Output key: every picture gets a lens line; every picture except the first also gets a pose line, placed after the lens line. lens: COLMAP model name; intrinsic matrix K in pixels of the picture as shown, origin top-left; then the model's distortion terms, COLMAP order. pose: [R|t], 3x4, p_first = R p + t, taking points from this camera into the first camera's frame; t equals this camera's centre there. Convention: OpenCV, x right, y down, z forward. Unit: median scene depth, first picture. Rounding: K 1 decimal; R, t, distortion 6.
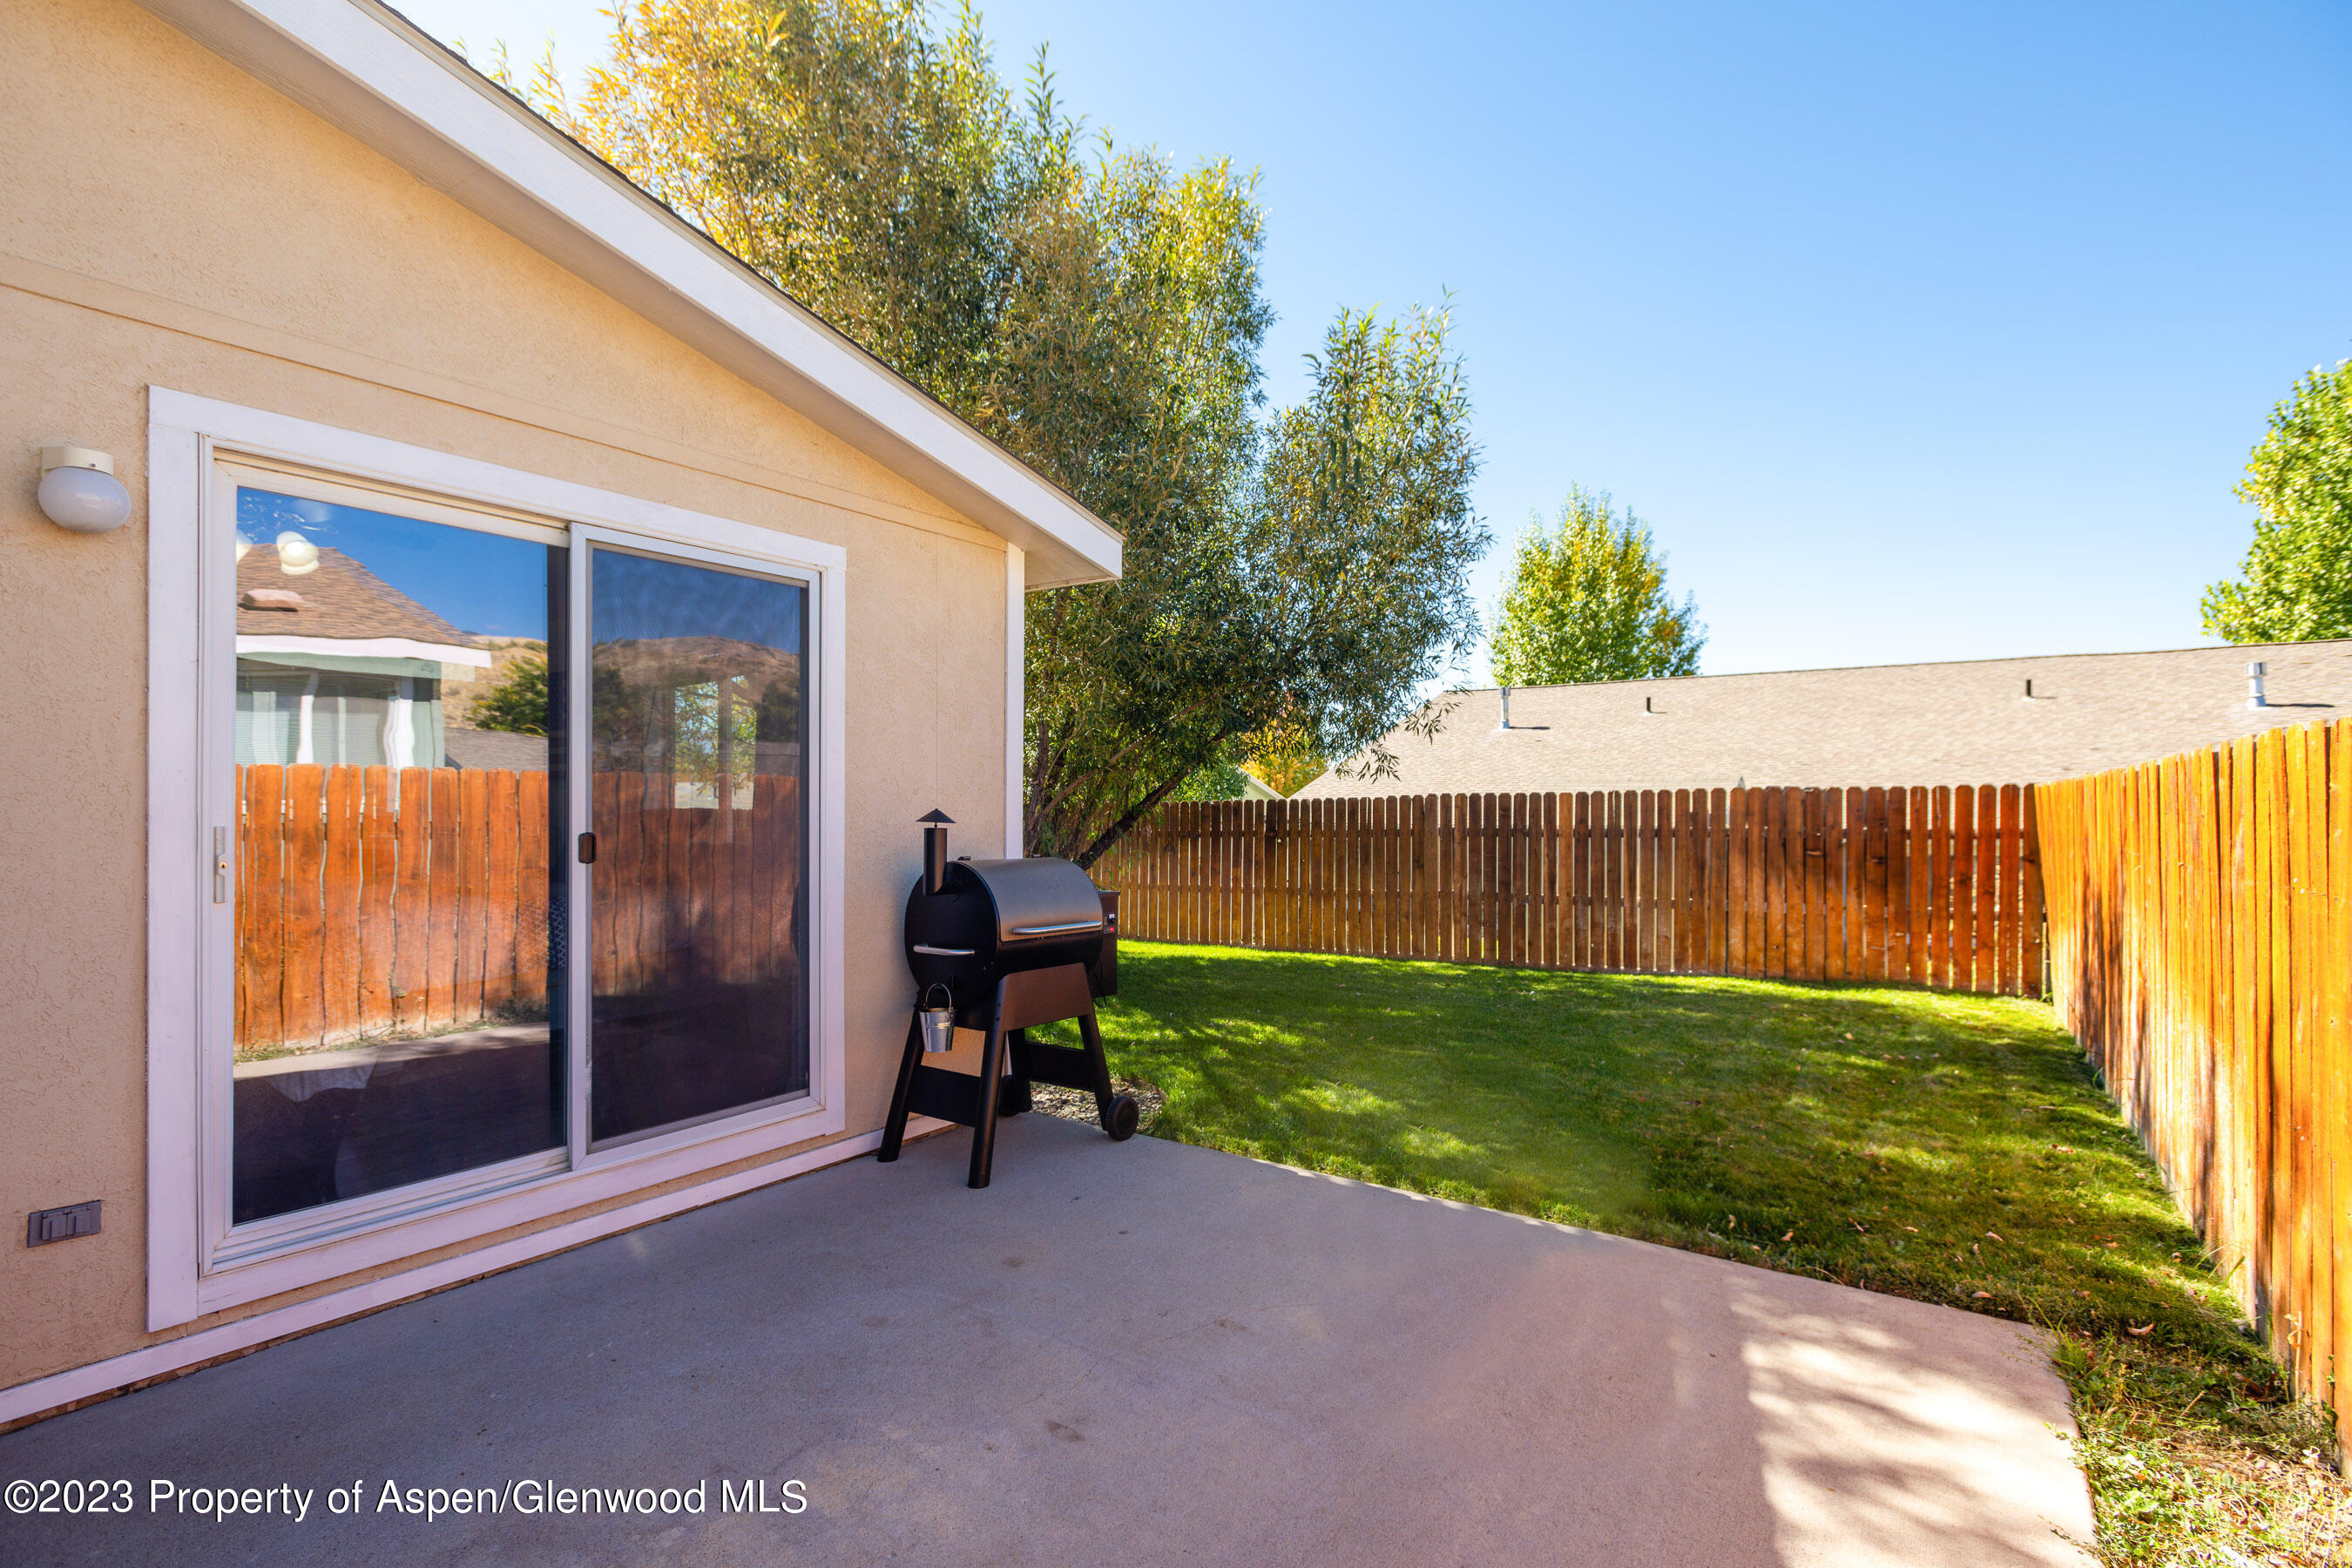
lens RADIAL K [[1124.3, 0, 1179.3], [0, 1124.3, 841.8], [0, 0, 1]] dist [-0.001563, -0.000503]
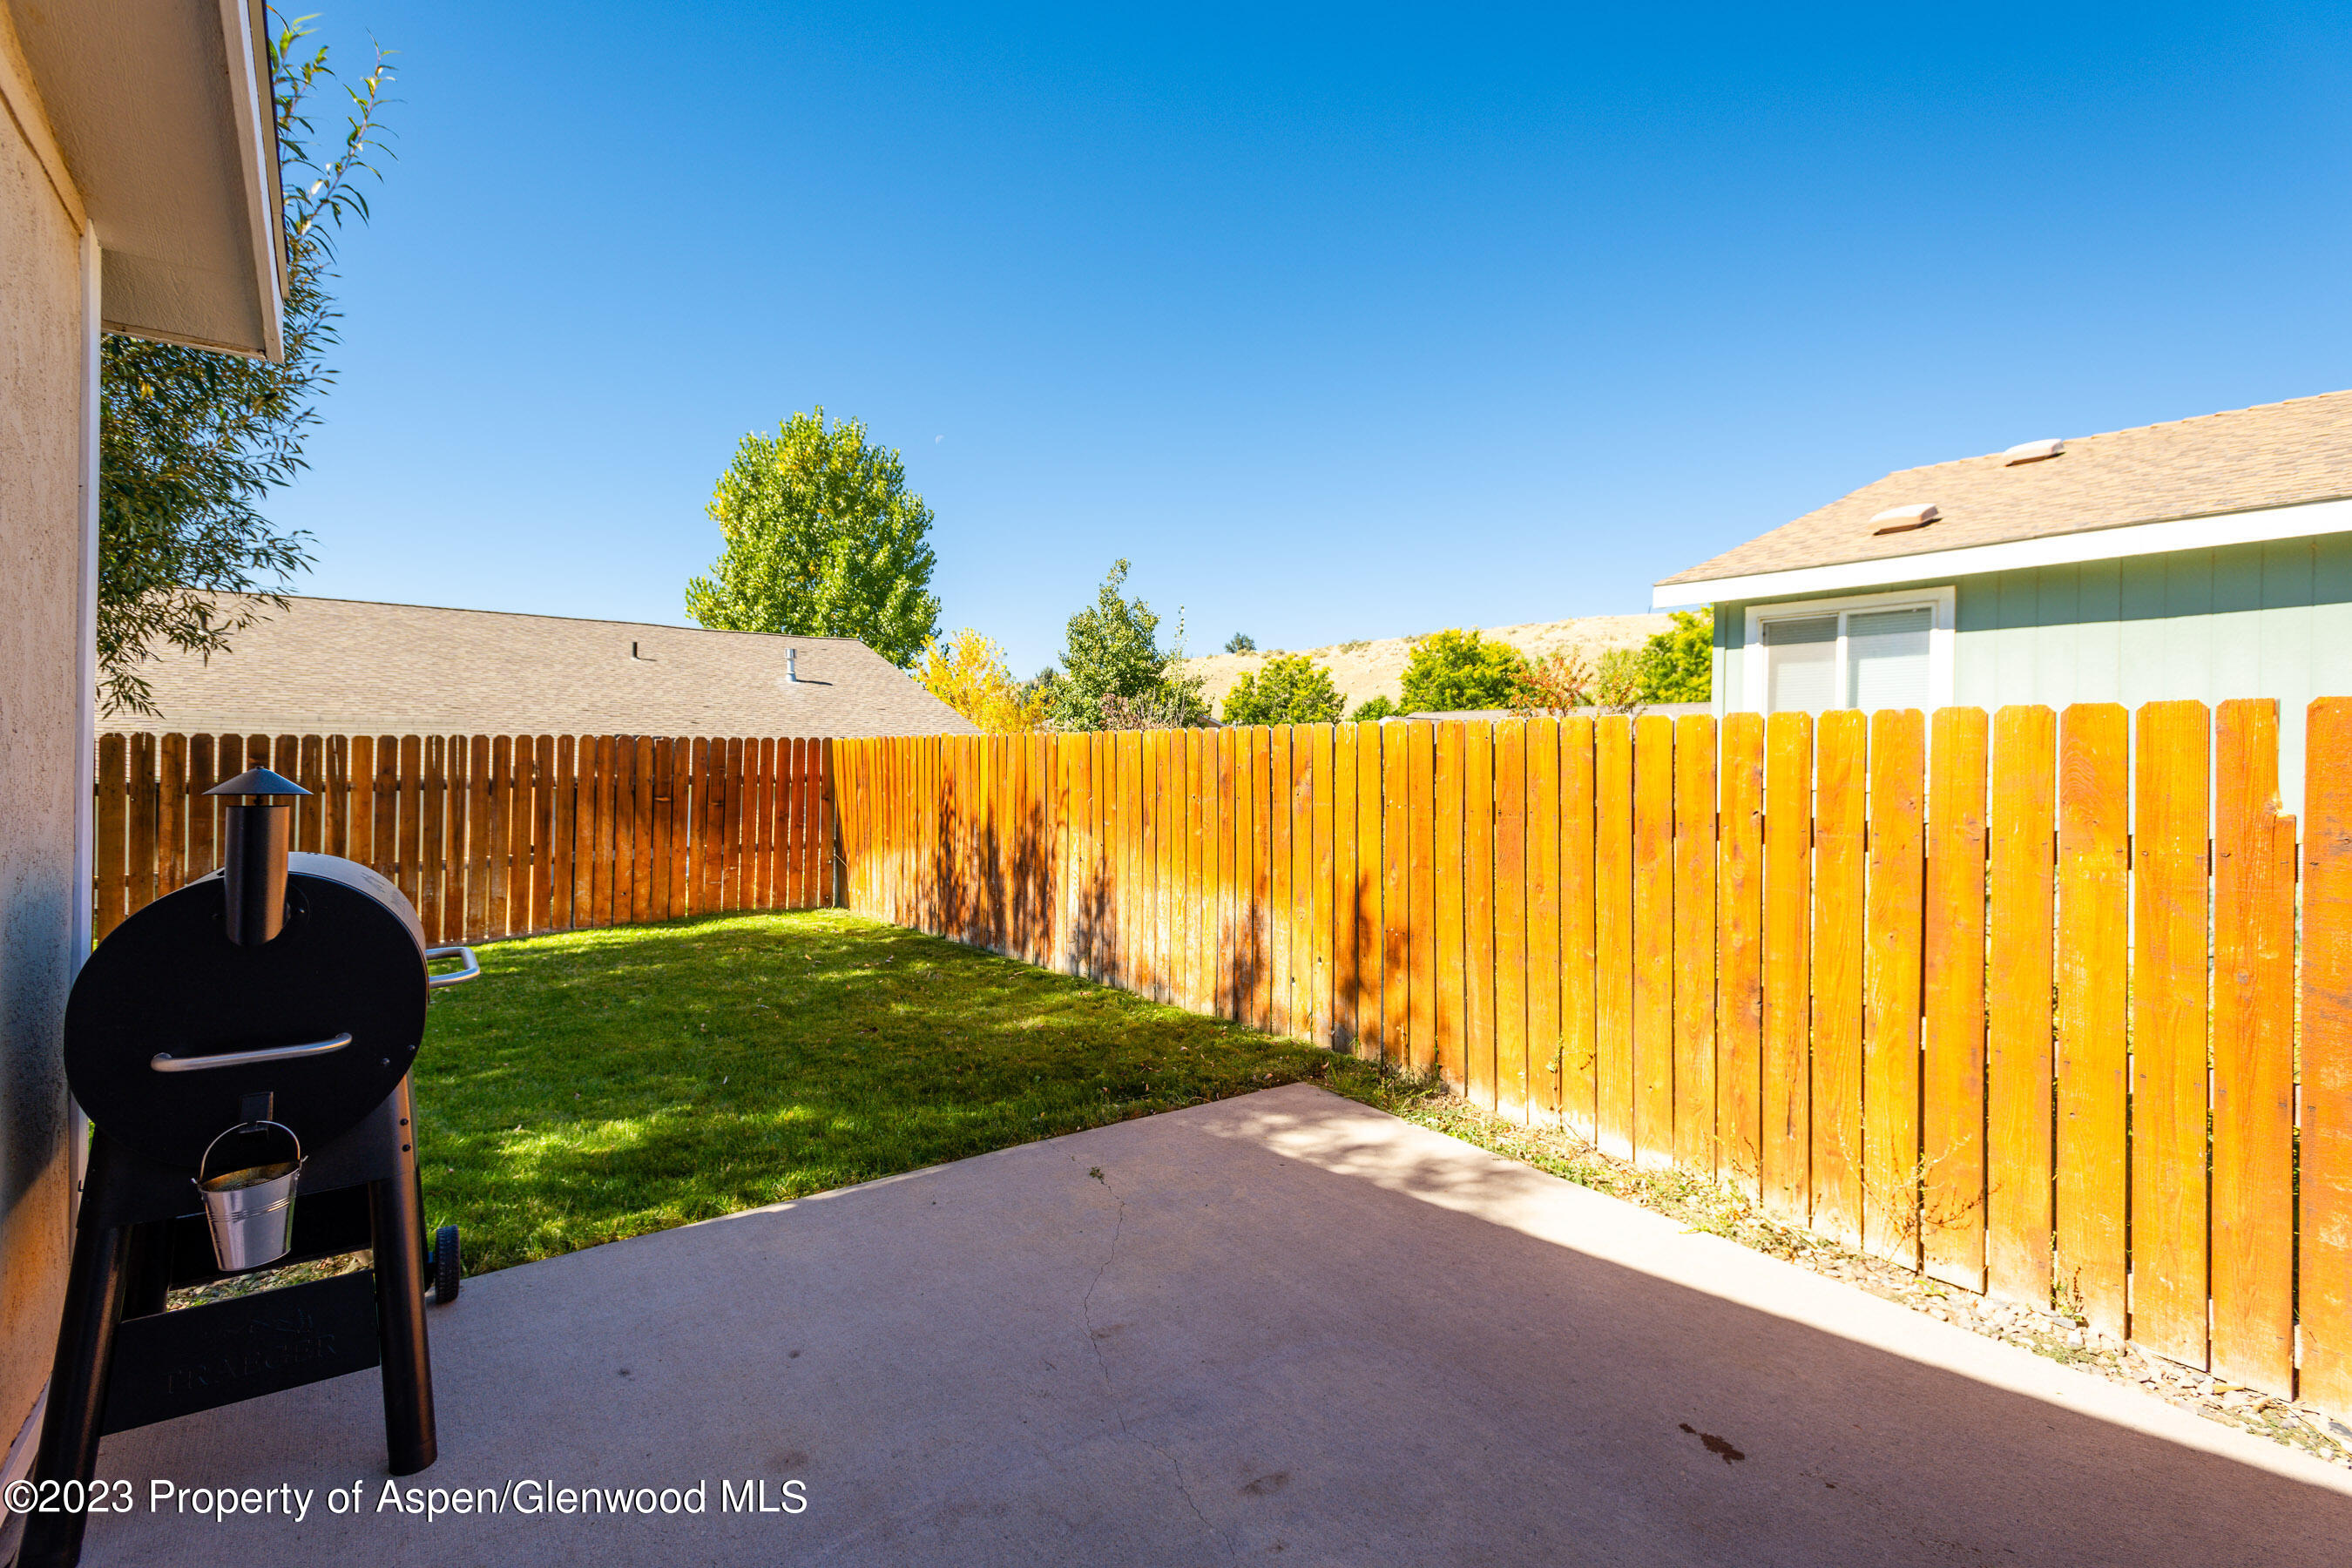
lens RADIAL K [[1099.3, 0, 1179.4], [0, 1099.3, 759.1], [0, 0, 1]] dist [0.044900, -0.000093]
pose [[0.308797, -0.000661, 0.951128, -0.257621], [0.022396, 0.999728, -0.006576, -0.009152], [-0.950864, 0.023332, 0.308728, 0.209307]]
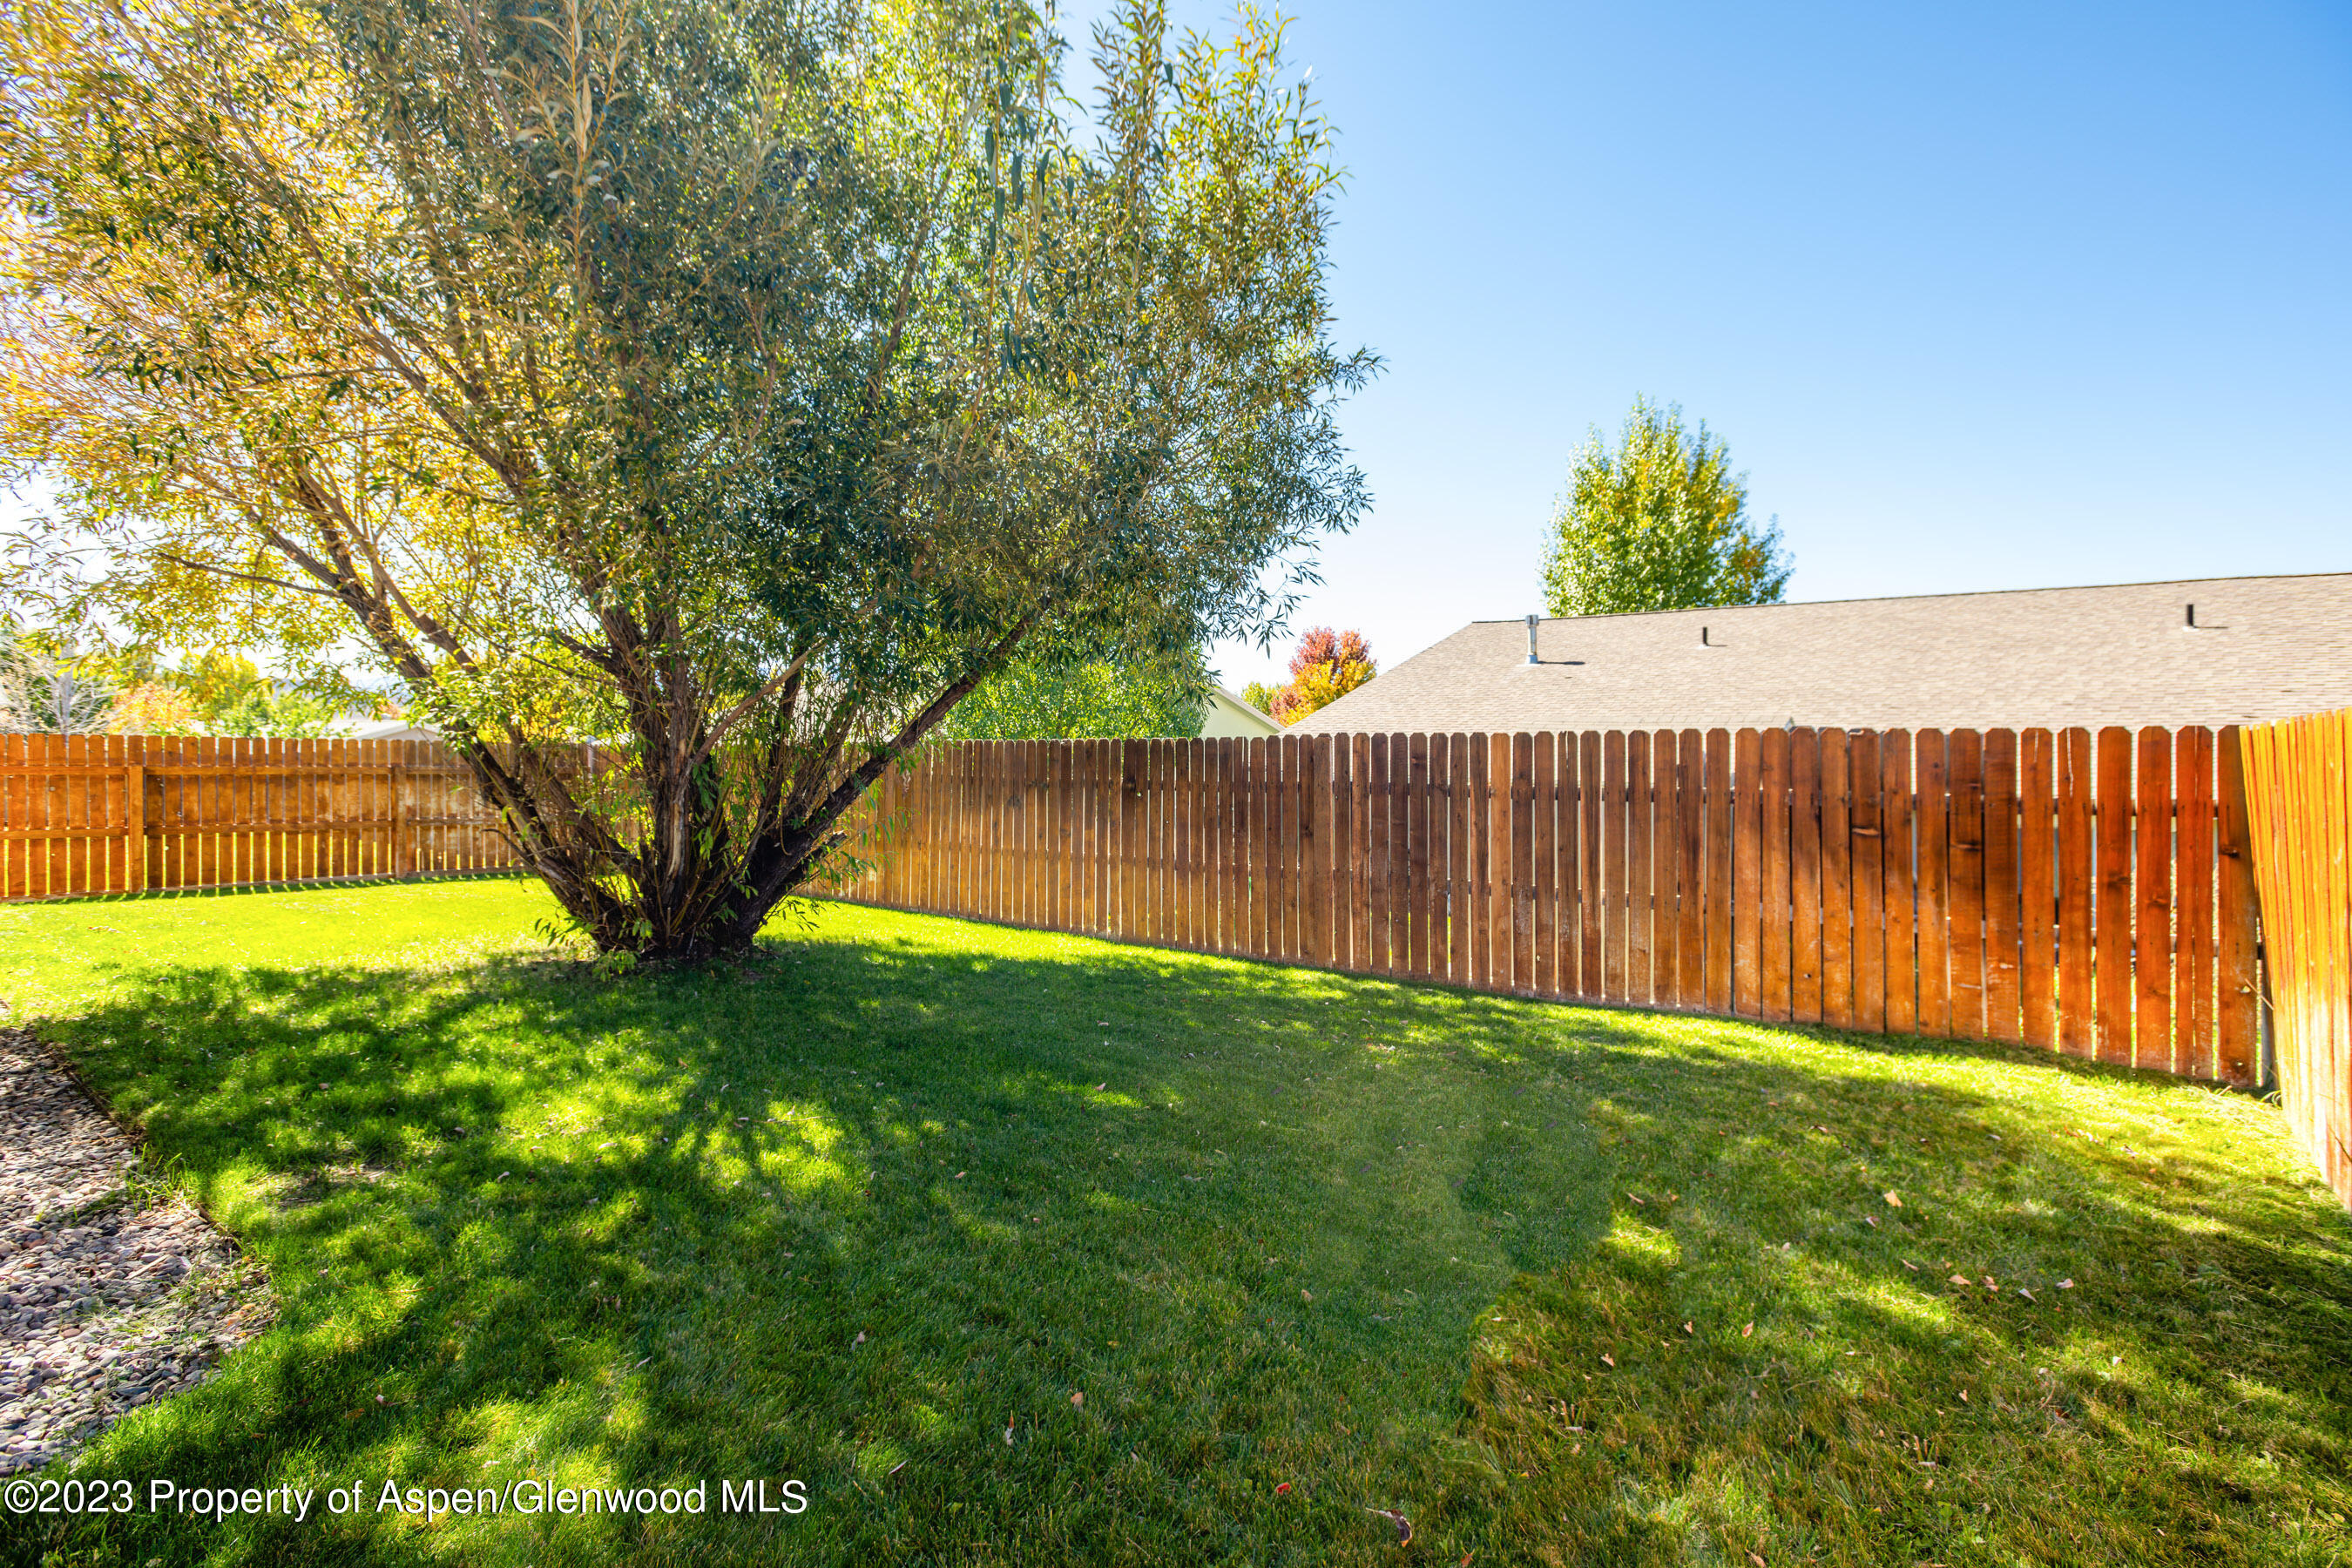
lens RADIAL K [[1143.5, 0, 1177.6], [0, 1143.5, 746.3], [0, 0, 1]] dist [-0.004922, -0.000532]
pose [[0.997312, 0.015353, -0.071651, 0.210574], [-0.017935, 0.999208, -0.035533, -0.007807], [0.071049, 0.036723, 0.996797, 0.309855]]
